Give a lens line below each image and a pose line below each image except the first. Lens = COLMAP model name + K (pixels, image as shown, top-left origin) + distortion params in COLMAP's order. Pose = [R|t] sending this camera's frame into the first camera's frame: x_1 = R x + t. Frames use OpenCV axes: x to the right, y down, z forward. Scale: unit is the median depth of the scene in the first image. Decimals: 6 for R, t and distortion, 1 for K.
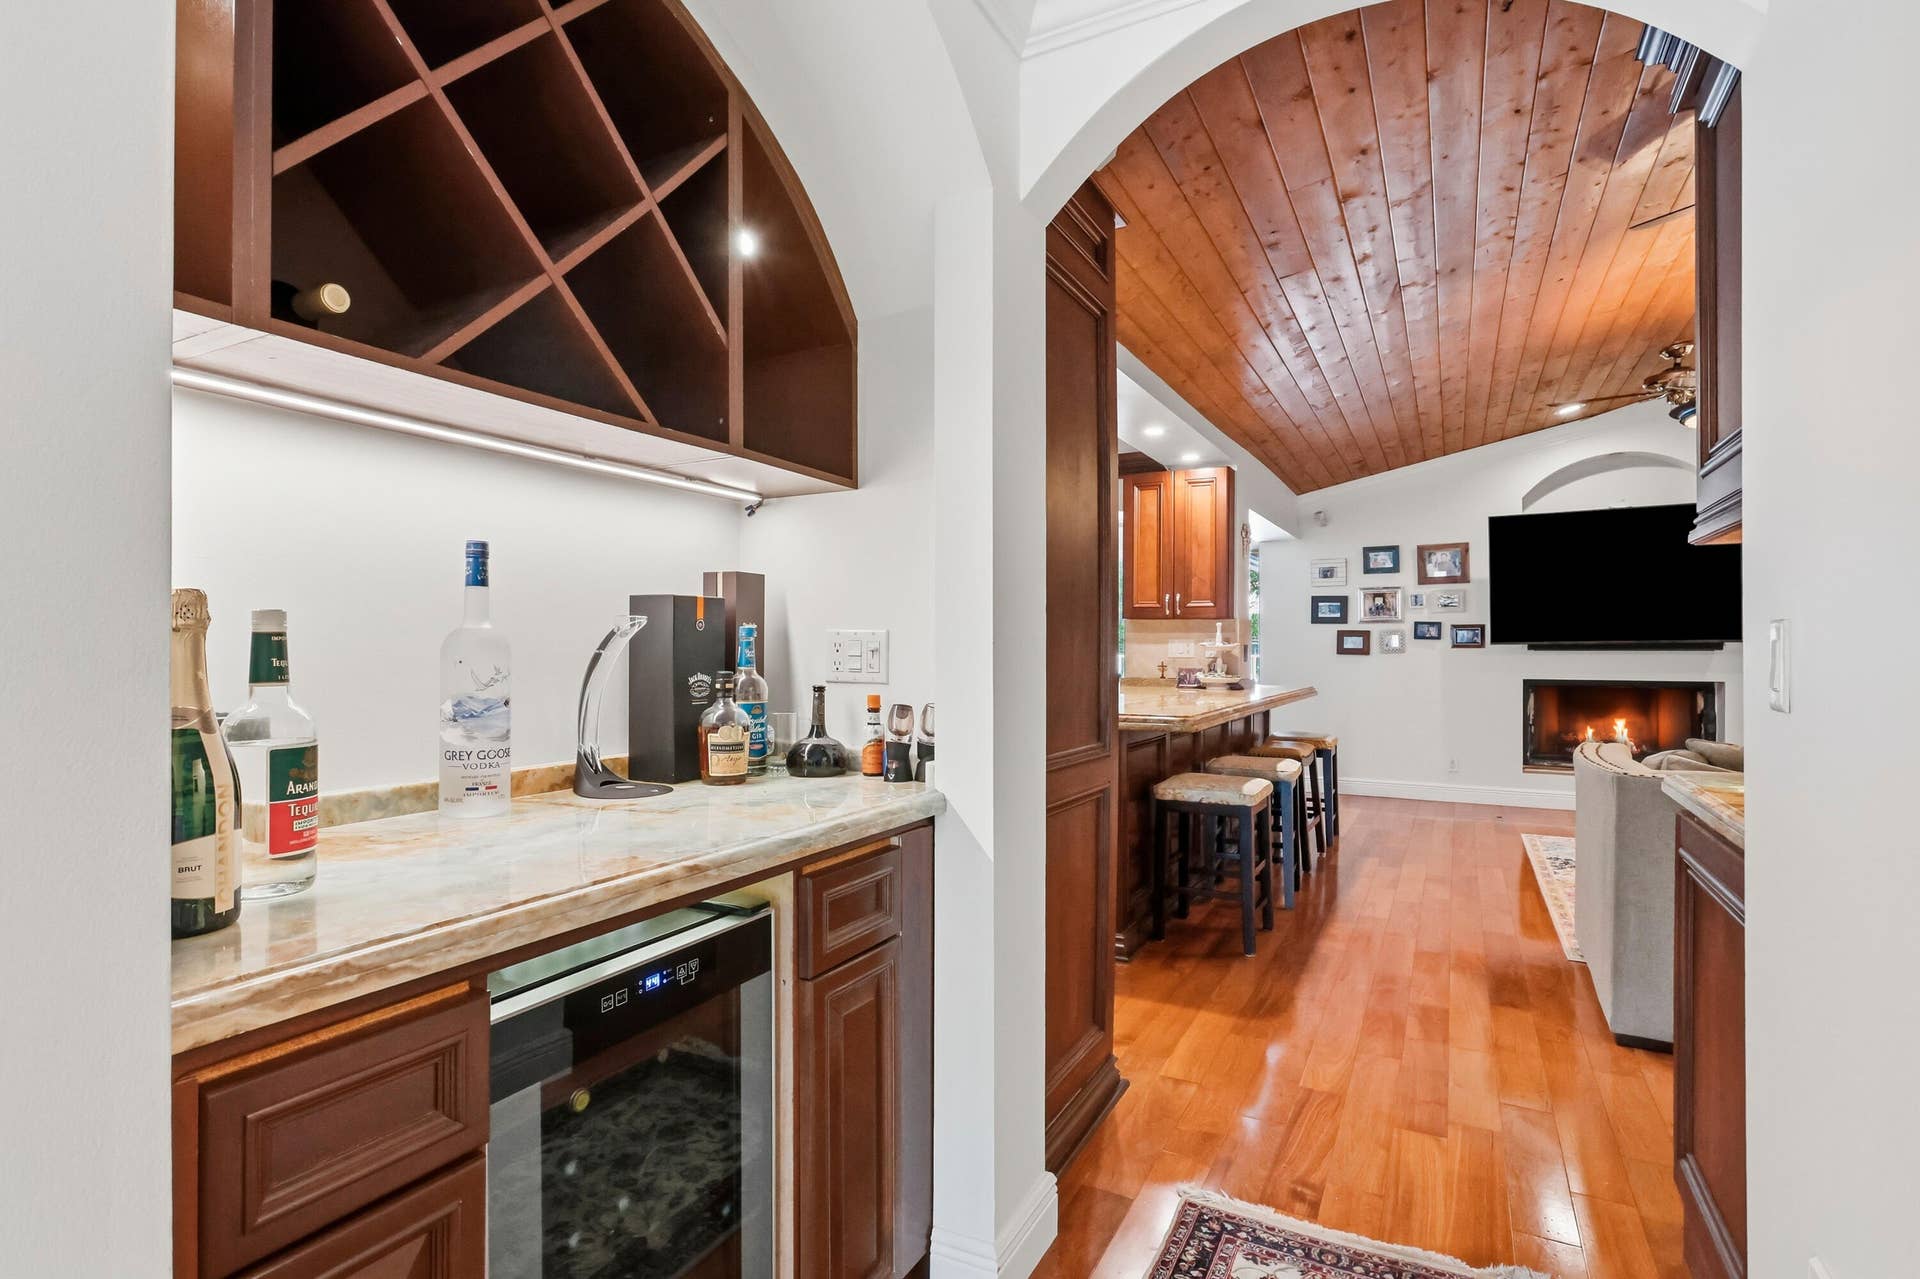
lens RADIAL K [[906.8, 0, 960.0], [0, 906.8, 639.5], [0, 0, 1]] dist [-0.002179, -0.000196]
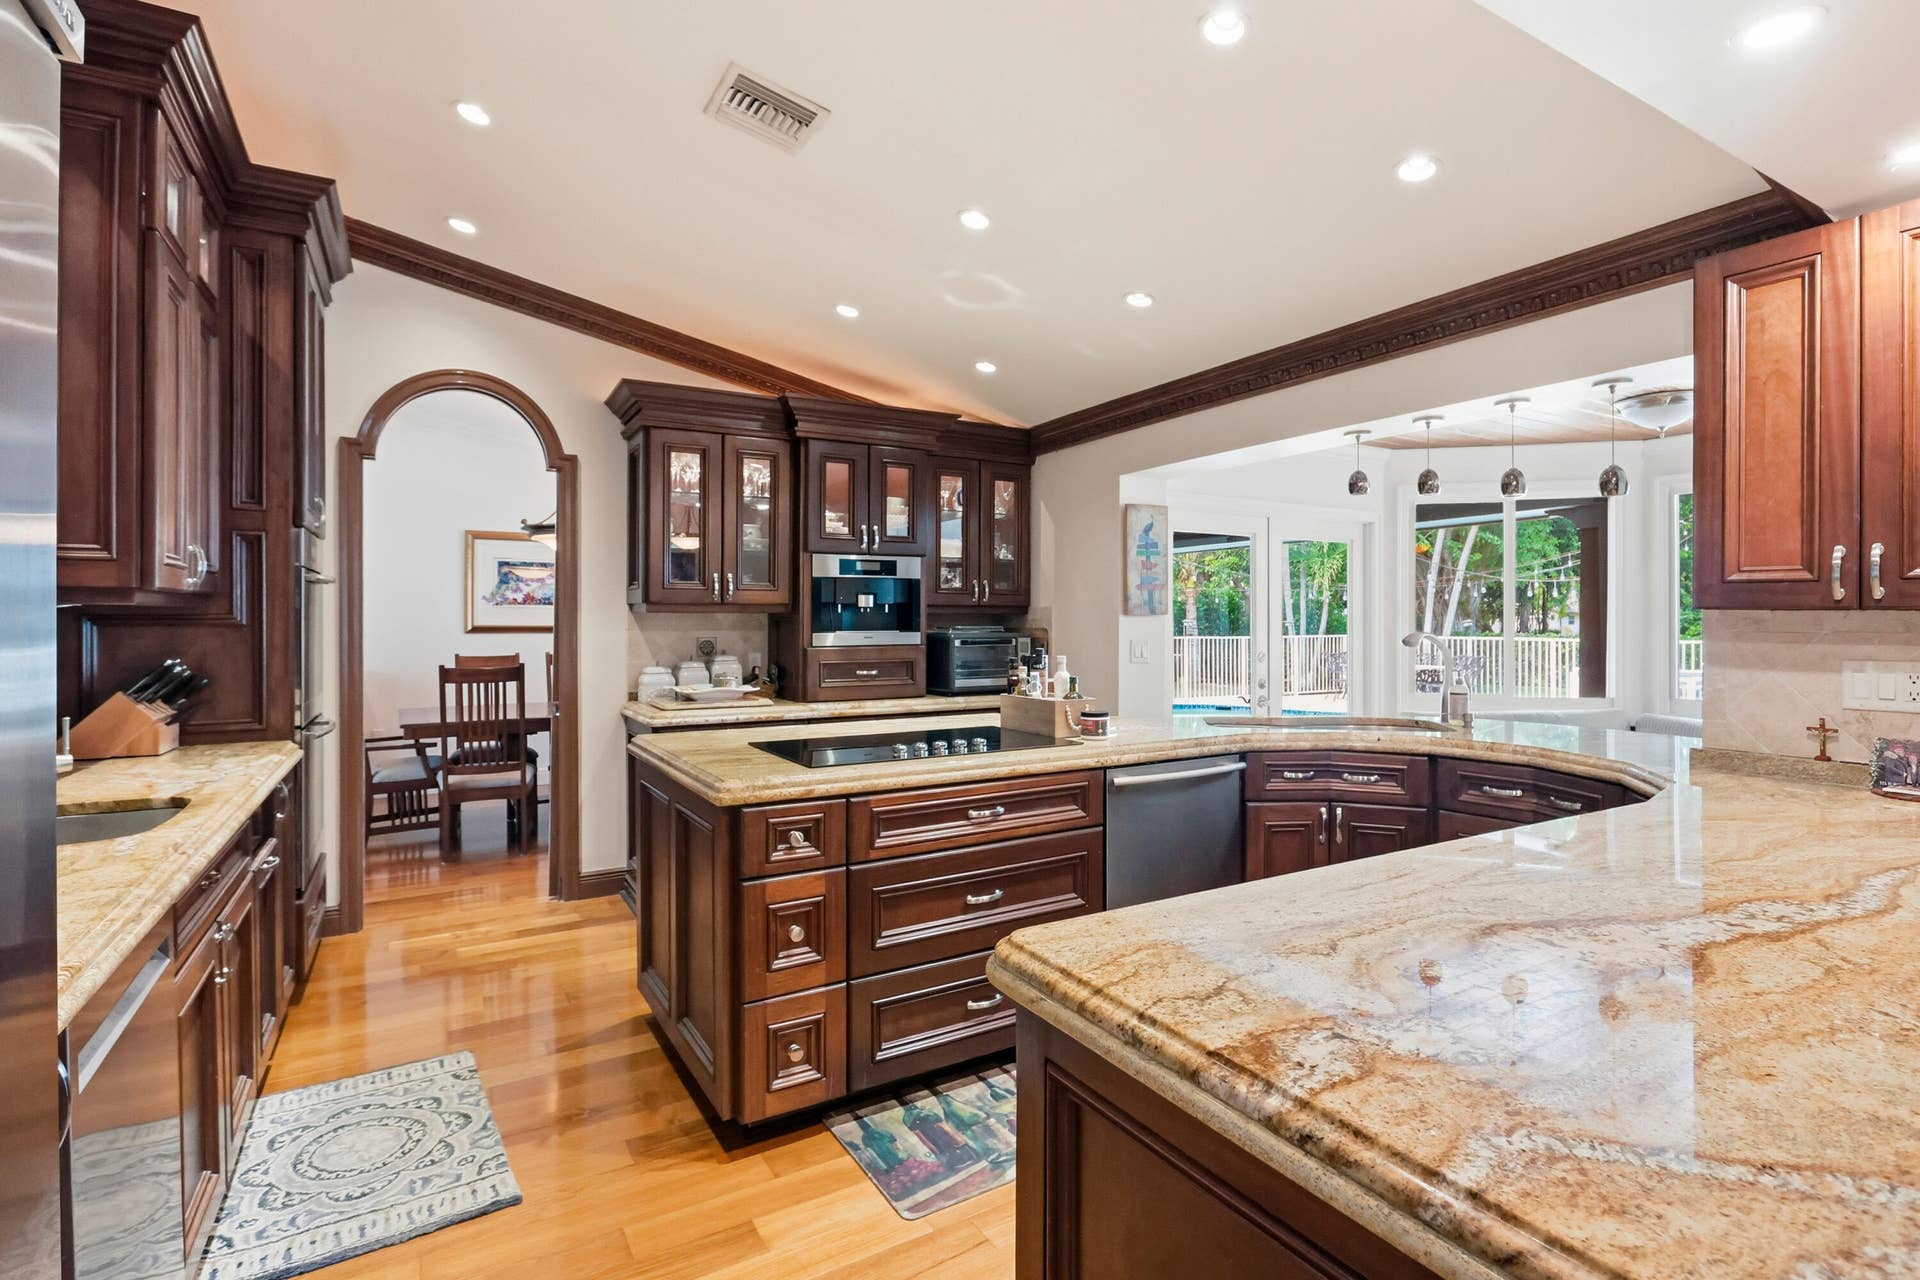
lens RADIAL K [[906.8, 0, 960.0], [0, 906.8, 640.0], [0, 0, 1]] dist [-0.002179, -0.000196]
pose [[0.857583, -0.002675, -0.514339, 0.106297], [0.005167, 0.999981, 0.003416, -0.013336], [0.514320, -0.005587, 0.857580, 0.479280]]
